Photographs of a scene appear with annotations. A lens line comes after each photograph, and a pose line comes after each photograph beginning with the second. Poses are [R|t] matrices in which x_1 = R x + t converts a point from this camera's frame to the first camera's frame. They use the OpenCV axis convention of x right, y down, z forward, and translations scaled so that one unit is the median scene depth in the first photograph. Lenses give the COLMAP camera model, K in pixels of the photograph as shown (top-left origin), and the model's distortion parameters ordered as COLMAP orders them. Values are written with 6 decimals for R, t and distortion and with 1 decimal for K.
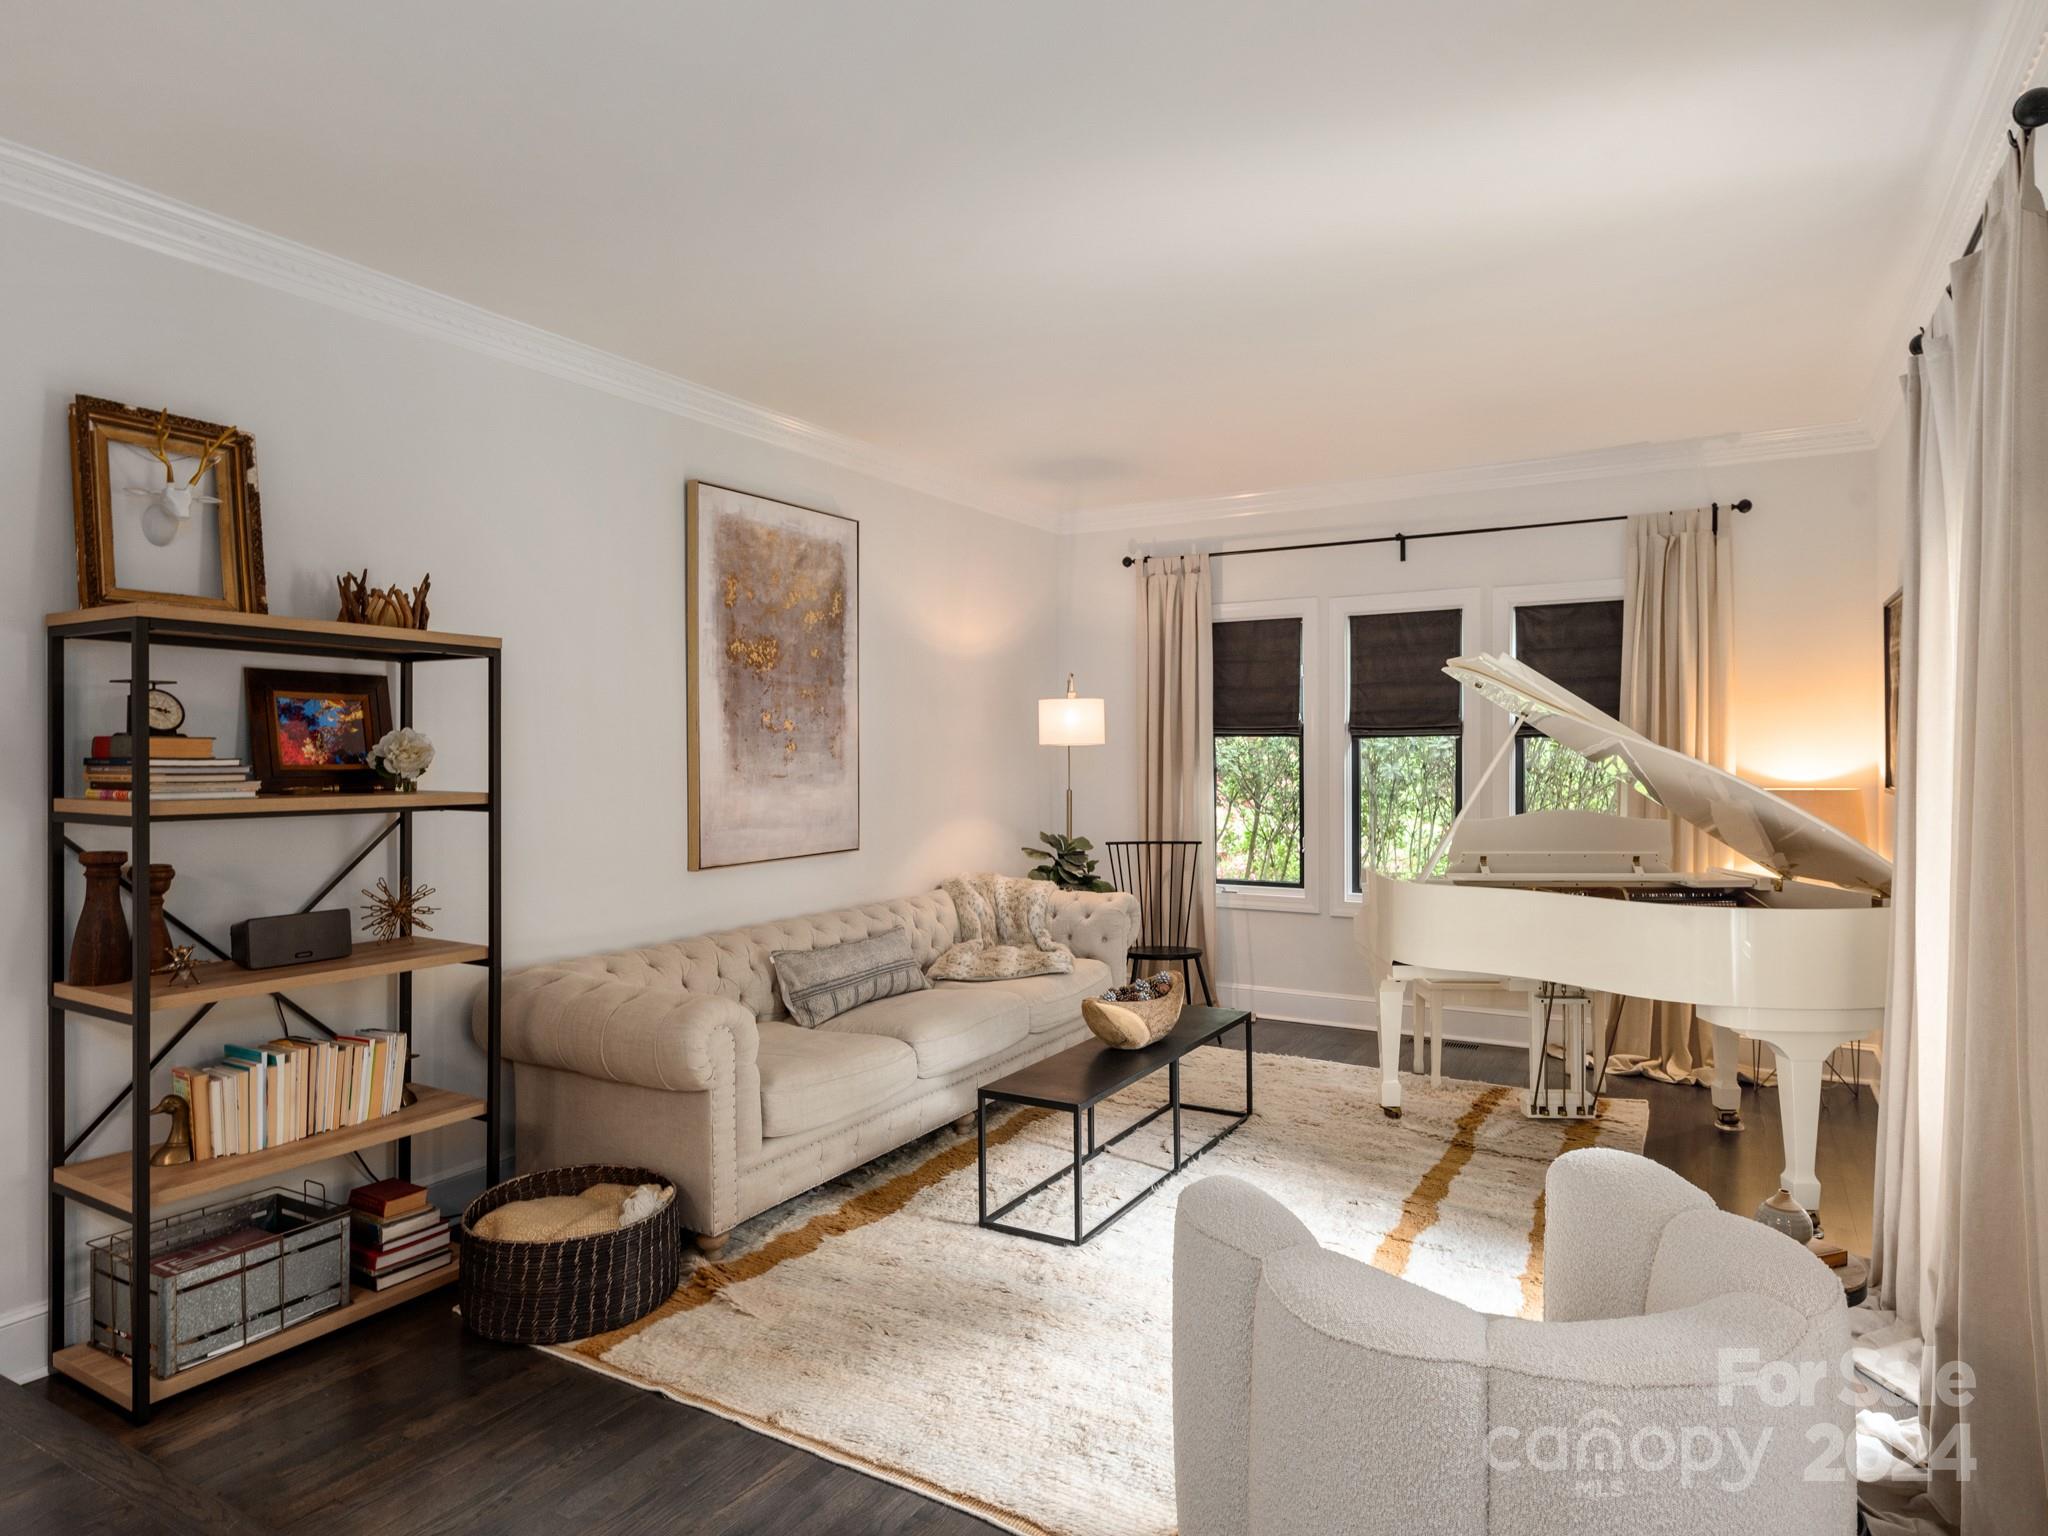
lens RADIAL K [[1226.9, 0, 1020.6], [0, 1226.9, 769.4], [0, 0, 1]] dist [0.004270, 0.000784]
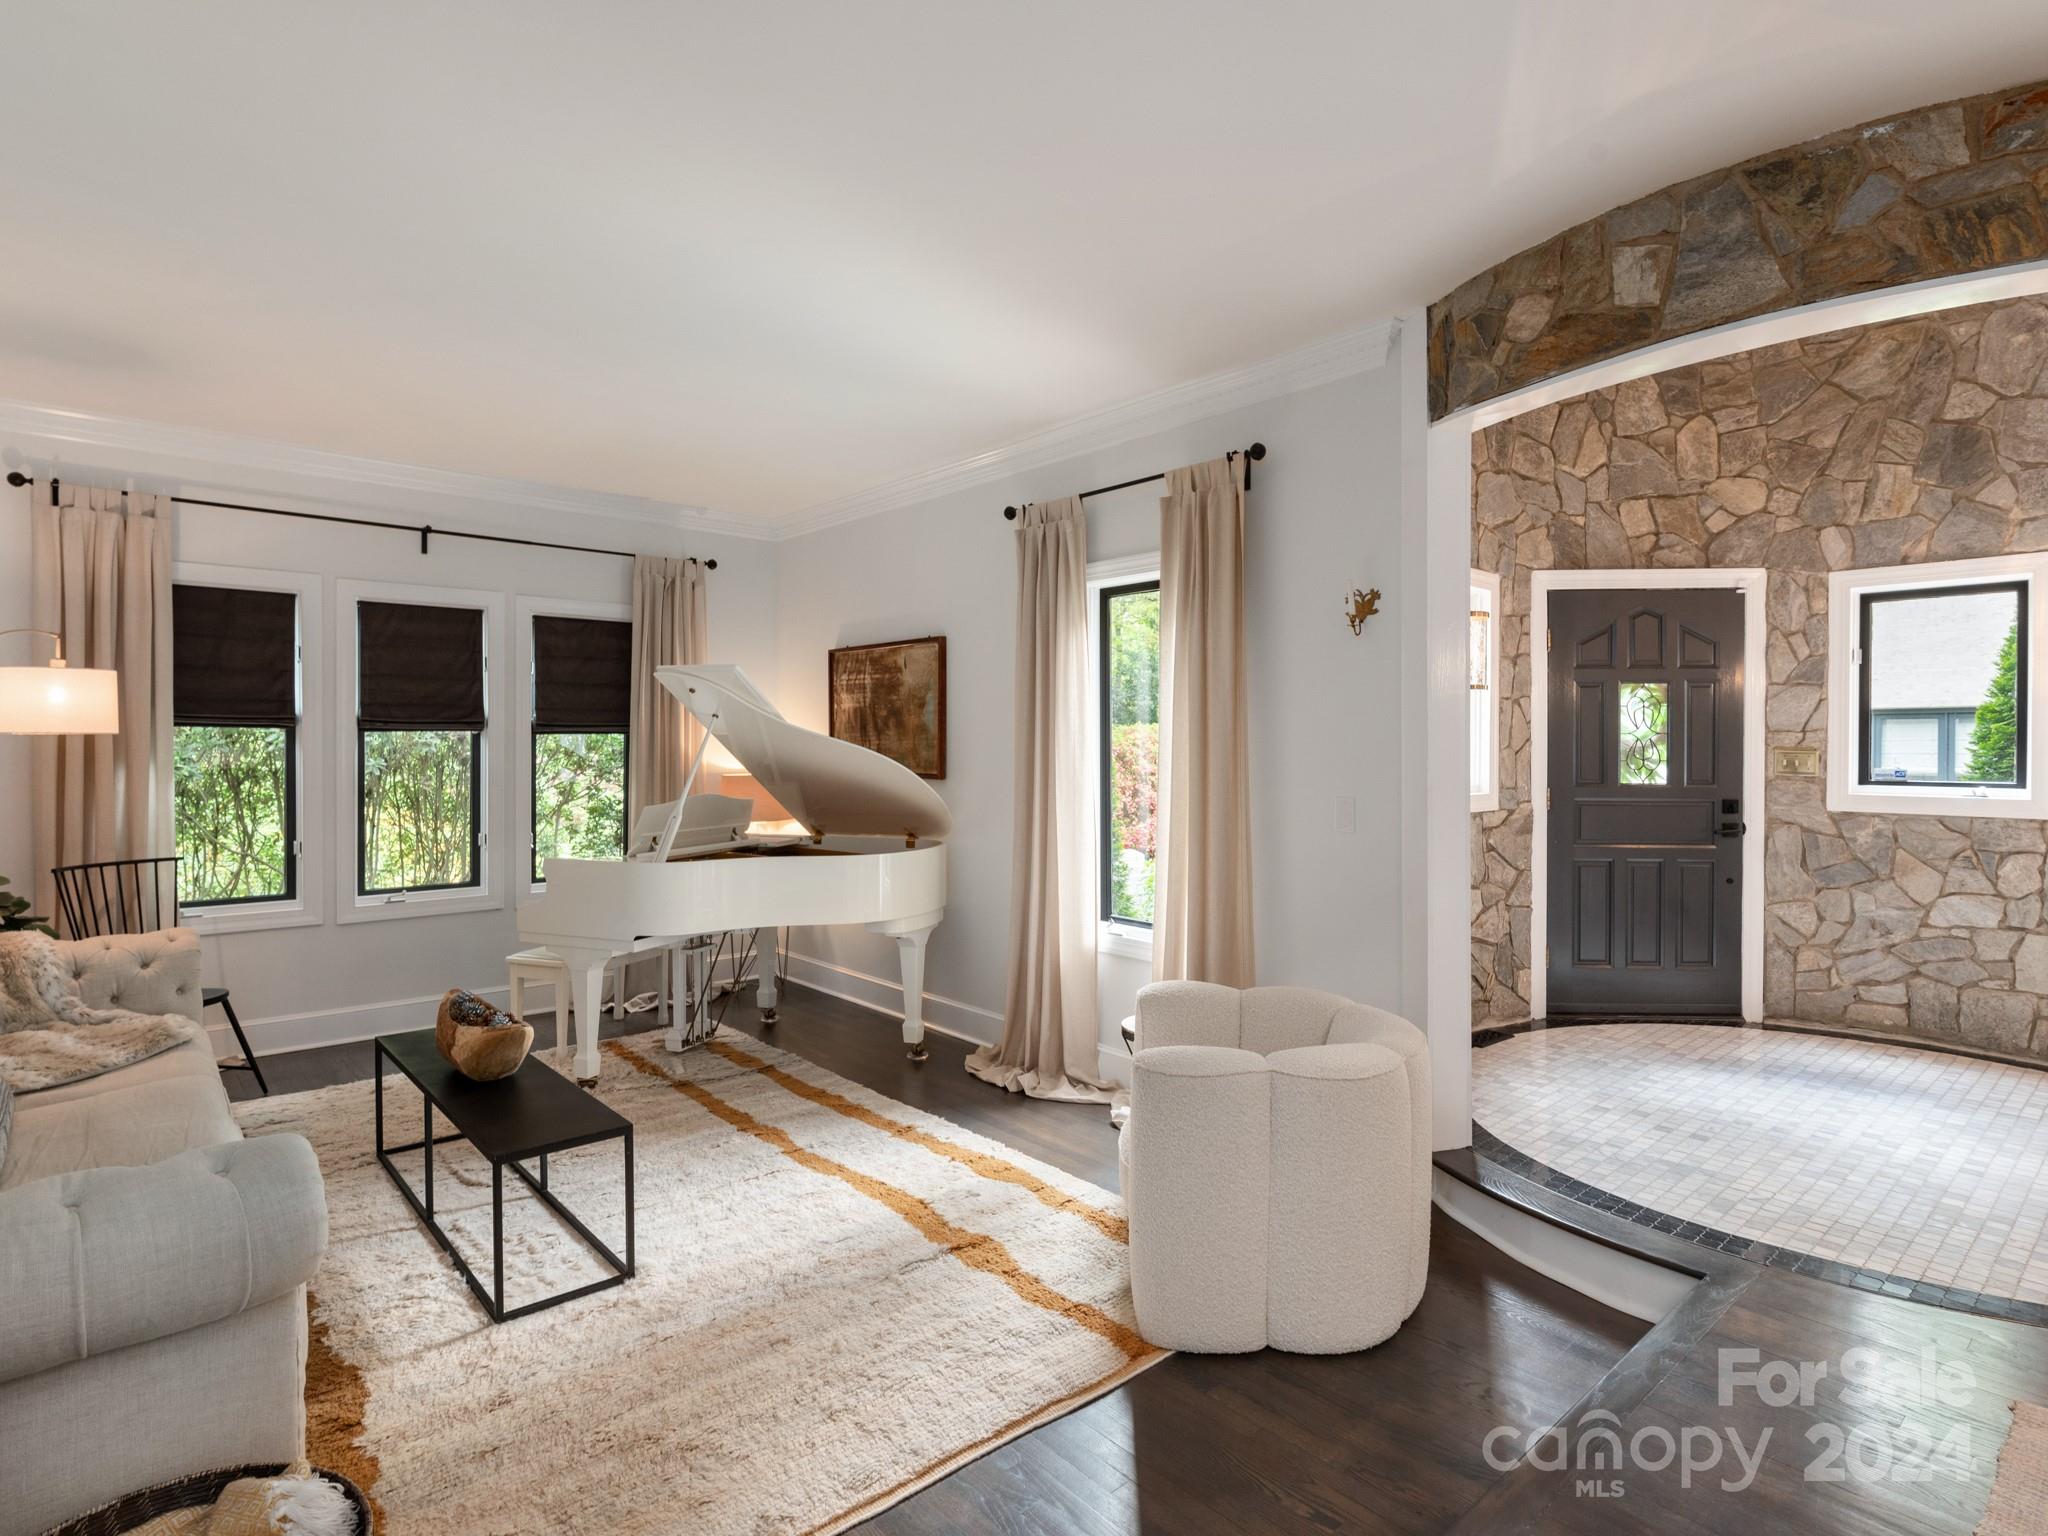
lens RADIAL K [[1089.1, 0, 1022.8], [0, 1089.1, 759.6], [0, 0, 1]] dist [-0.003553, -0.001093]
pose [[0.300513, -0.005008, 0.953765, -0.435962], [0.010888, 0.999939, 0.001820, 0.000368], [-0.953716, 0.009838, 0.300549, 0.316523]]
